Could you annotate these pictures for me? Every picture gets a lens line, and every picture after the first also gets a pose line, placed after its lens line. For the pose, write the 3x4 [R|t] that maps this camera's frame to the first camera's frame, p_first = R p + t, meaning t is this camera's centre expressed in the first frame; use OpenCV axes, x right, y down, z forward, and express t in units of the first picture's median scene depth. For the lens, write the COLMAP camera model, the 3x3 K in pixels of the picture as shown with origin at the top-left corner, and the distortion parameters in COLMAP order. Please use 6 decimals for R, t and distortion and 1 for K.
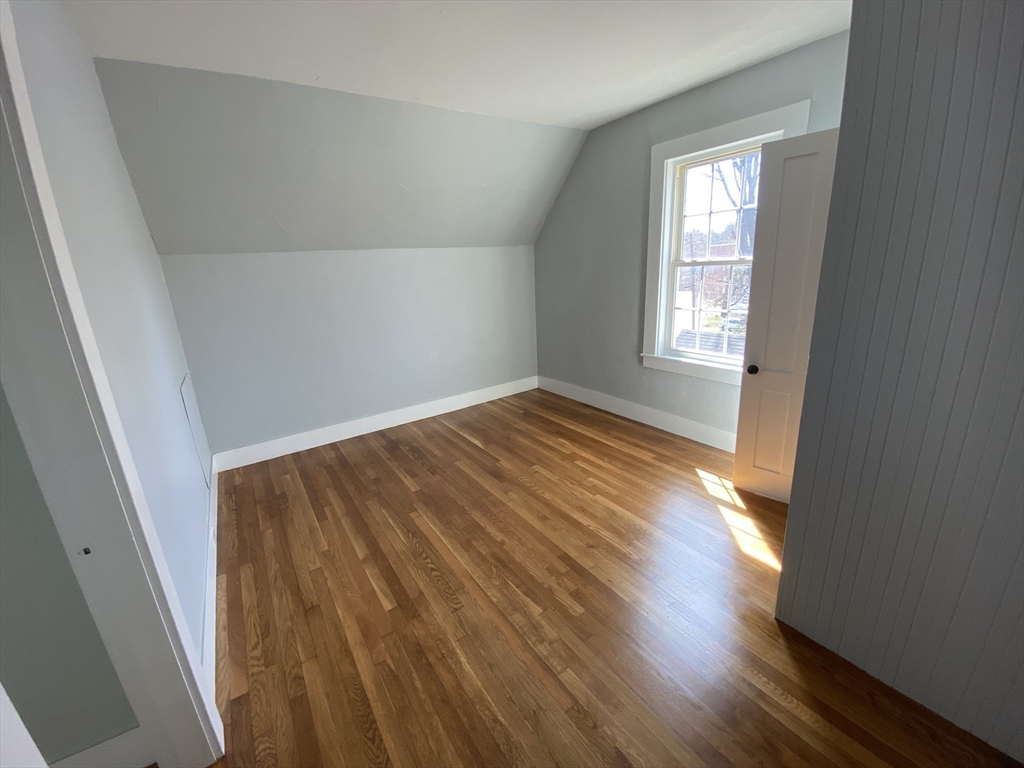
lens RADIAL K [[415.8, 0, 511.9], [0, 415.8, 380.5], [0, 0, 1]] dist [-0.002799, -0.004308]
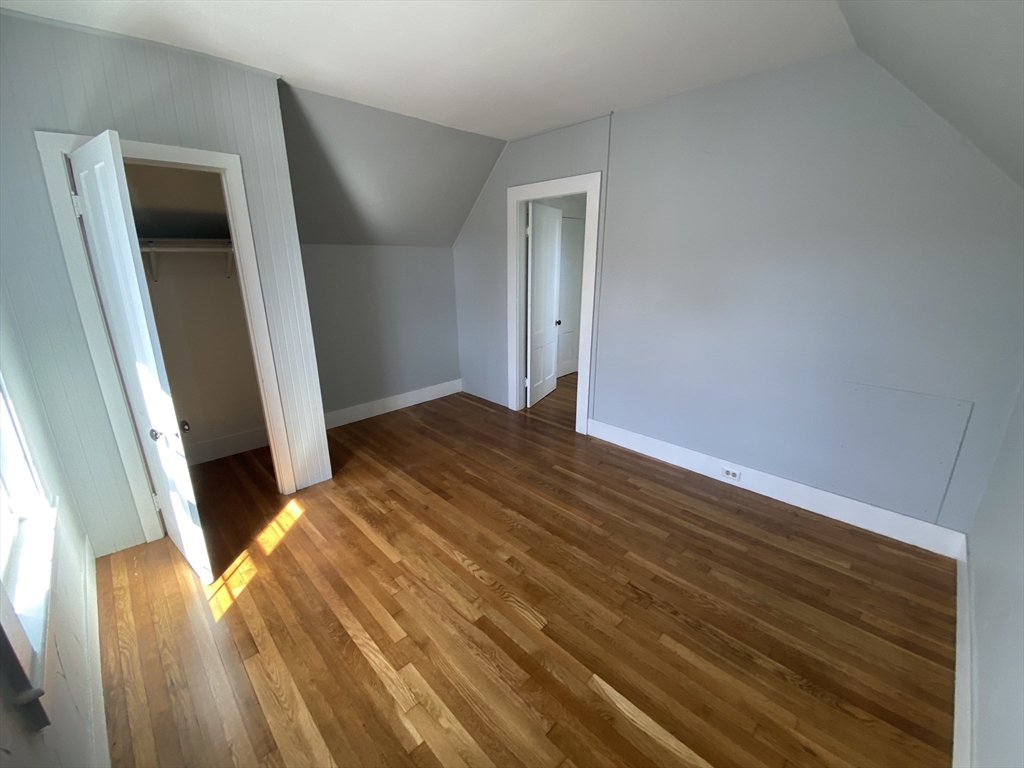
lens RADIAL K [[415.8, 0, 511.5], [0, 415.8, 381.3], [0, 0, 1]] dist [-0.002799, -0.004308]
pose [[-0.982252, 0.109559, -0.152243, 0.060613], [0.012714, 0.848699, 0.528723, -0.392081], [0.187135, 0.517403, -0.835030, 1.330723]]
